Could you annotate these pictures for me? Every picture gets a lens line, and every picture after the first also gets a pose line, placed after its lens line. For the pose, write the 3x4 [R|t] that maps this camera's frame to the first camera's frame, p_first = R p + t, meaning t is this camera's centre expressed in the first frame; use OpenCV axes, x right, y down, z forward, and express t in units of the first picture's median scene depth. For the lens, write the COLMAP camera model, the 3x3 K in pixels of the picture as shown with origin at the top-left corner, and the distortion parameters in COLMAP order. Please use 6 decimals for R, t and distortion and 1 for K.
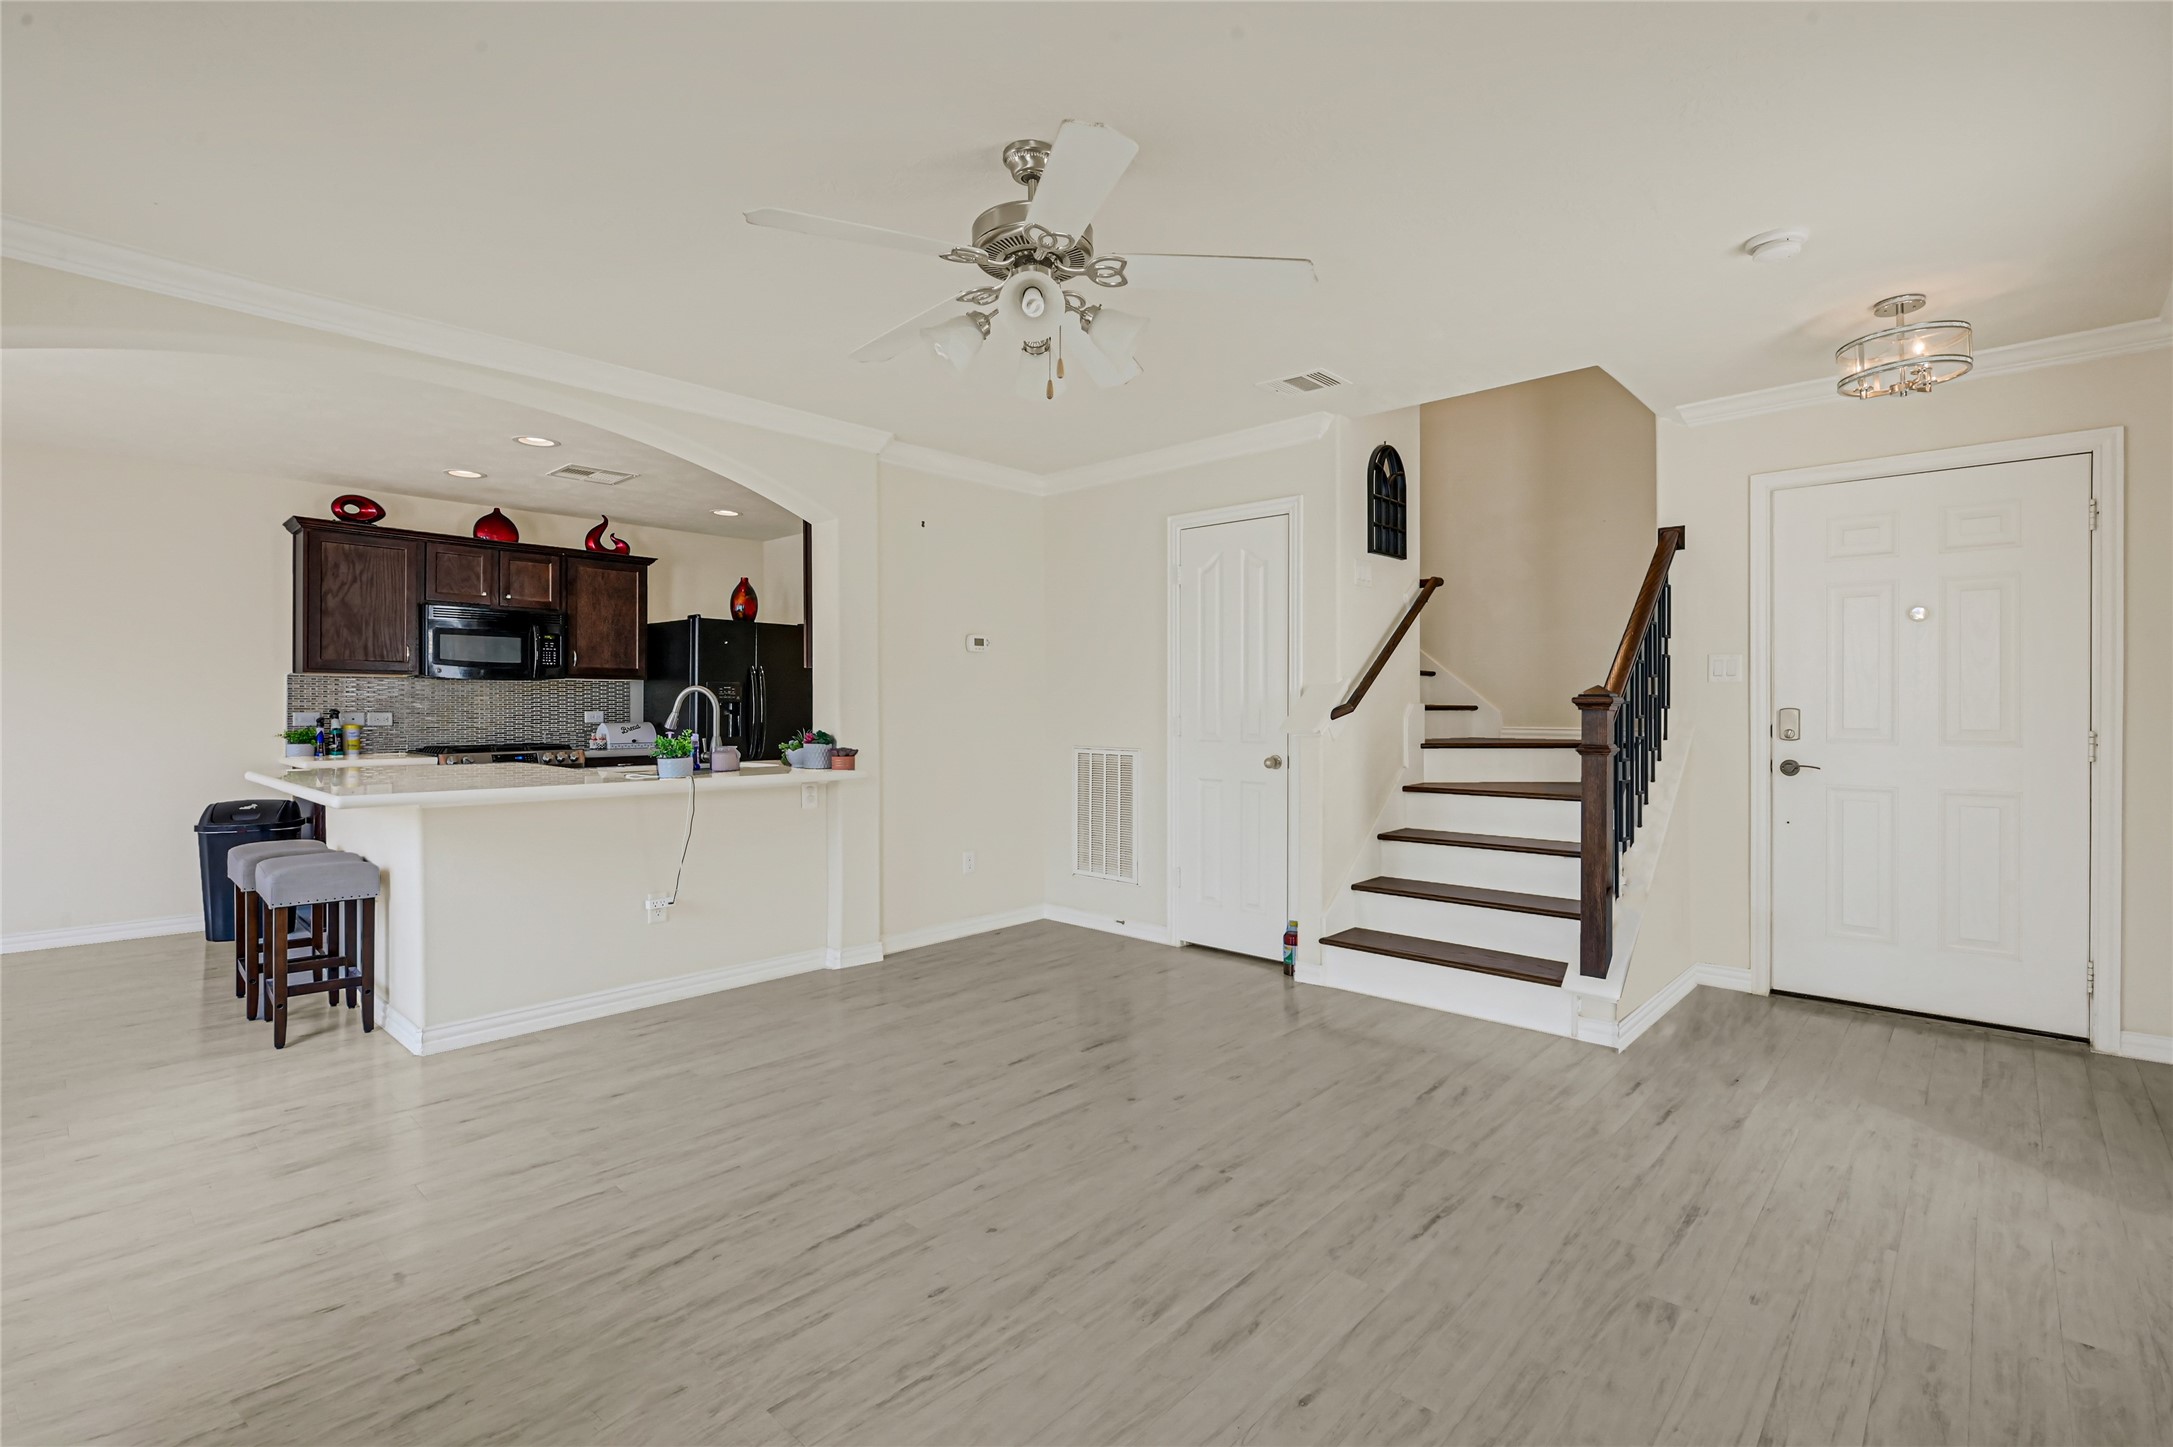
lens RADIAL K [[983.9, 0, 1096.3], [0, 983.9, 719.0], [0, 0, 1]] dist [-0.002549, -0.000418]
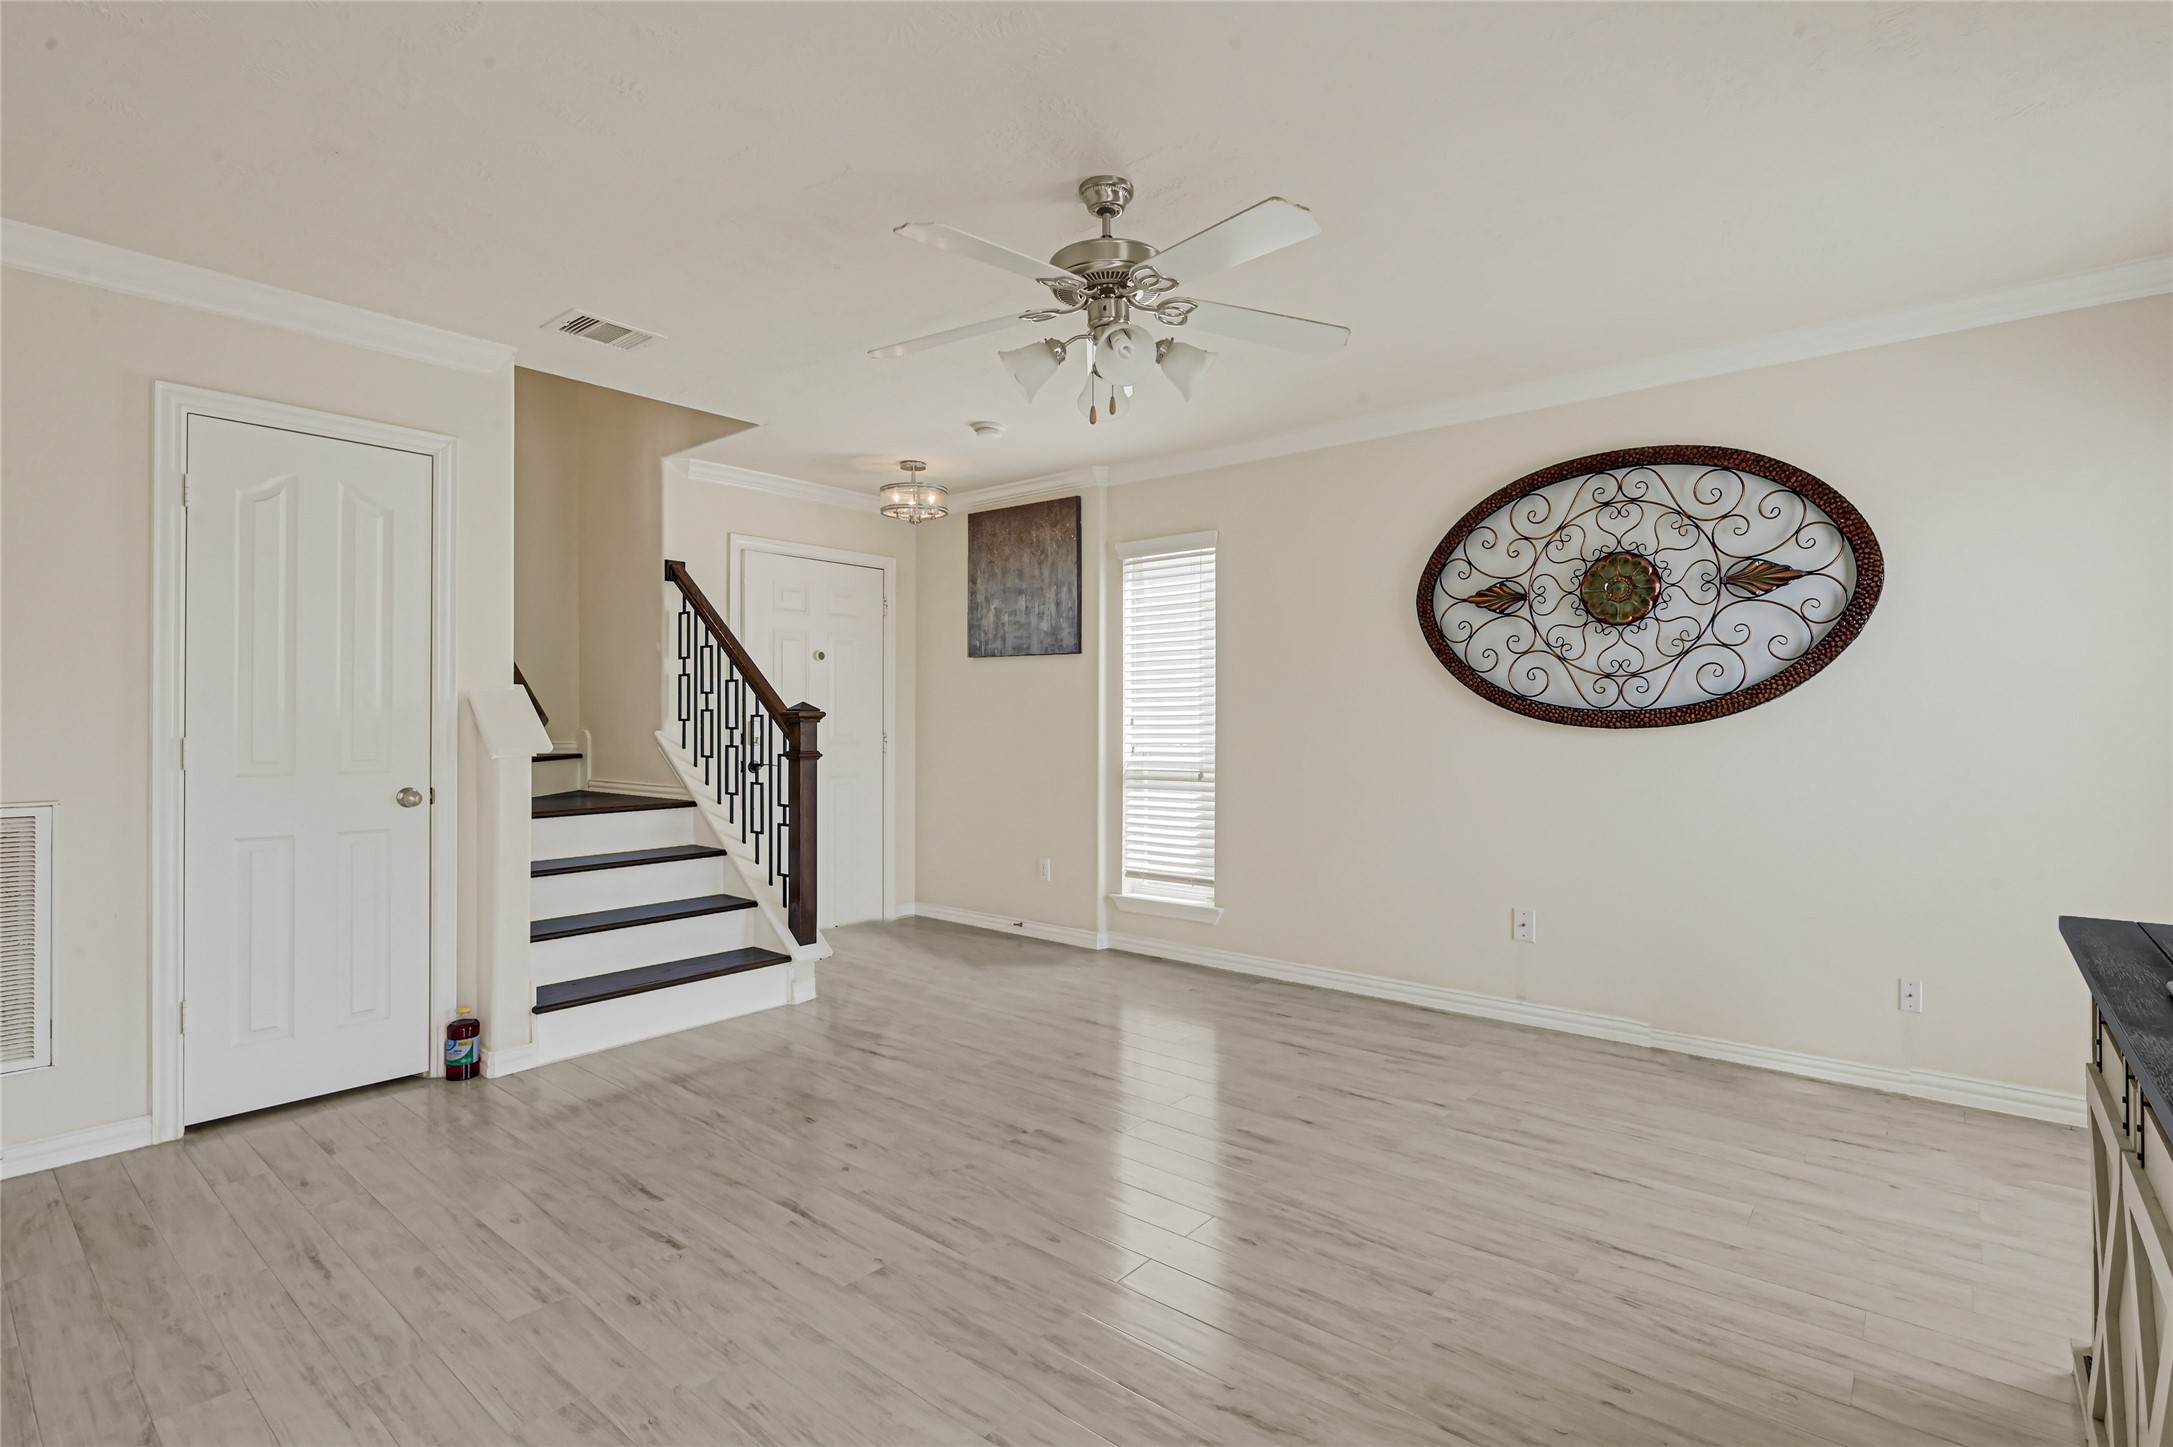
lens RADIAL K [[1035.4, 0, 1086.0], [0, 1035.4, 721.5], [0, 0, 1]] dist [-0.005178, -0.000979]
pose [[-0.048448, 0.000096, 0.998826, -0.804893], [0.012597, 0.999921, 0.000515, -0.006771], [-0.998746, 0.012607, -0.048445, 0.747640]]
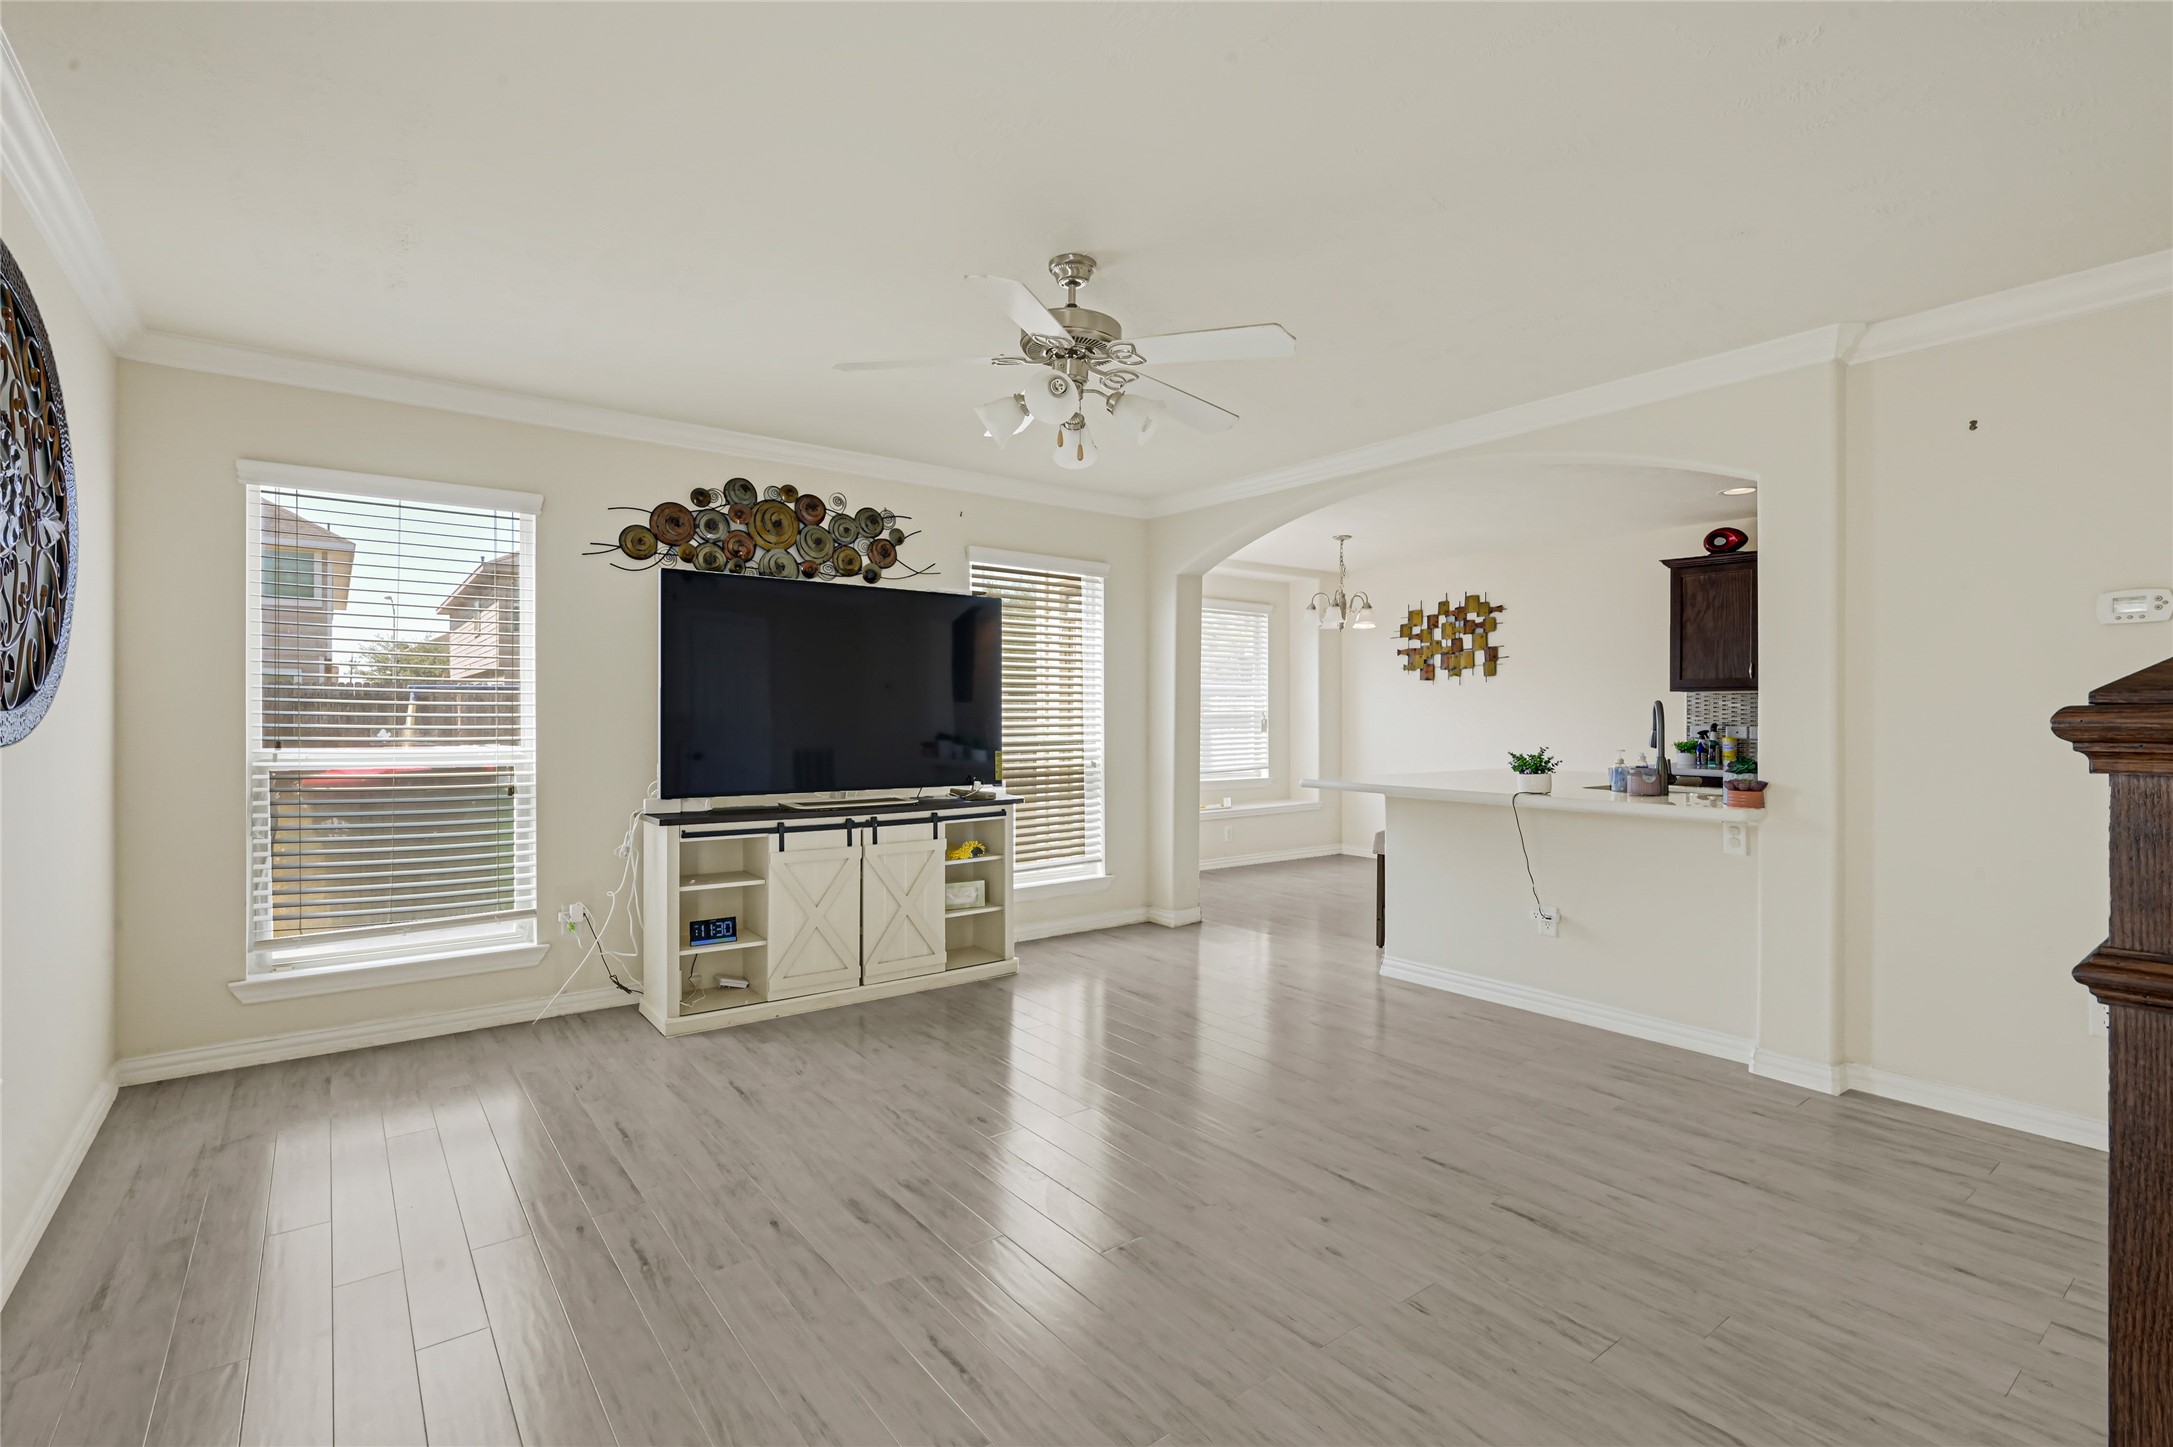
lens RADIAL K [[983.9, 0, 1090.0], [0, 983.9, 717.9], [0, 0, 1]] dist [-0.002549, -0.000418]
pose [[-0.168583, 0.001636, -0.985686, 0.772752], [-0.012968, 0.999908, 0.003878, -0.019228], [0.985602, 0.013436, -0.168547, 0.851087]]
